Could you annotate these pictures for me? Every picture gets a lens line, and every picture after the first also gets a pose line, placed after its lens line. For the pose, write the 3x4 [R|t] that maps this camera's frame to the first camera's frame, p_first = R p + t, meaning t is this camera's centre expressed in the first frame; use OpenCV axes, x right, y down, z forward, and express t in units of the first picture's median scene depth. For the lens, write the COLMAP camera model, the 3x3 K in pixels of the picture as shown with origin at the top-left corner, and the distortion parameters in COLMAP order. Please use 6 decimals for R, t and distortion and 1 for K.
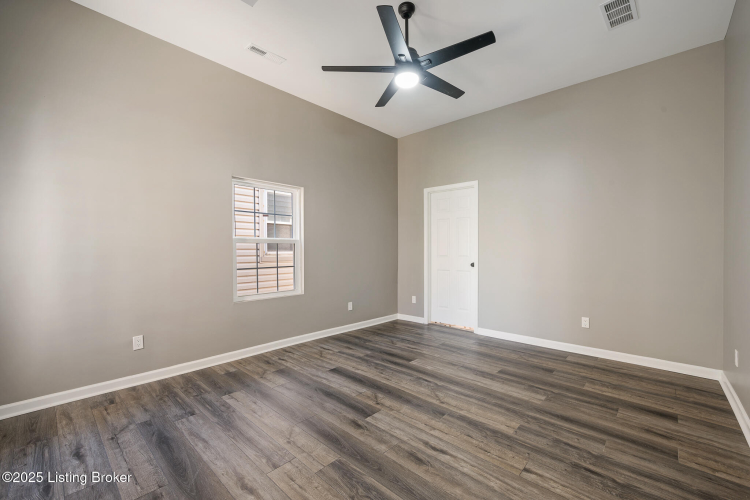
lens RADIAL K [[316.7, 0, 373.9], [0, 316.7, 249.7], [0, 0, 1]] dist [0.003535, -0.000181]
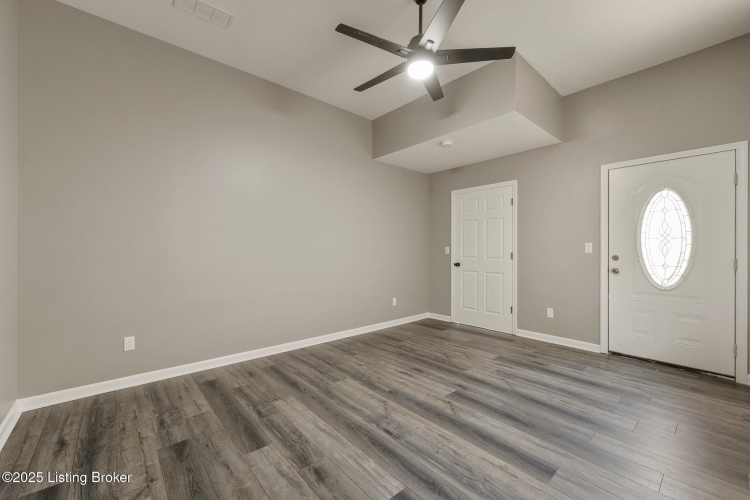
lens RADIAL K [[316.7, 0, 374.3], [0, 316.7, 252.8], [0, 0, 1]] dist [0.003535, -0.000181]
pose [[-0.995250, -0.004544, 0.097245, 0.159565], [-0.003969, 0.999974, 0.006102, 0.003932], [-0.097270, 0.005687, -0.995242, 2.106304]]
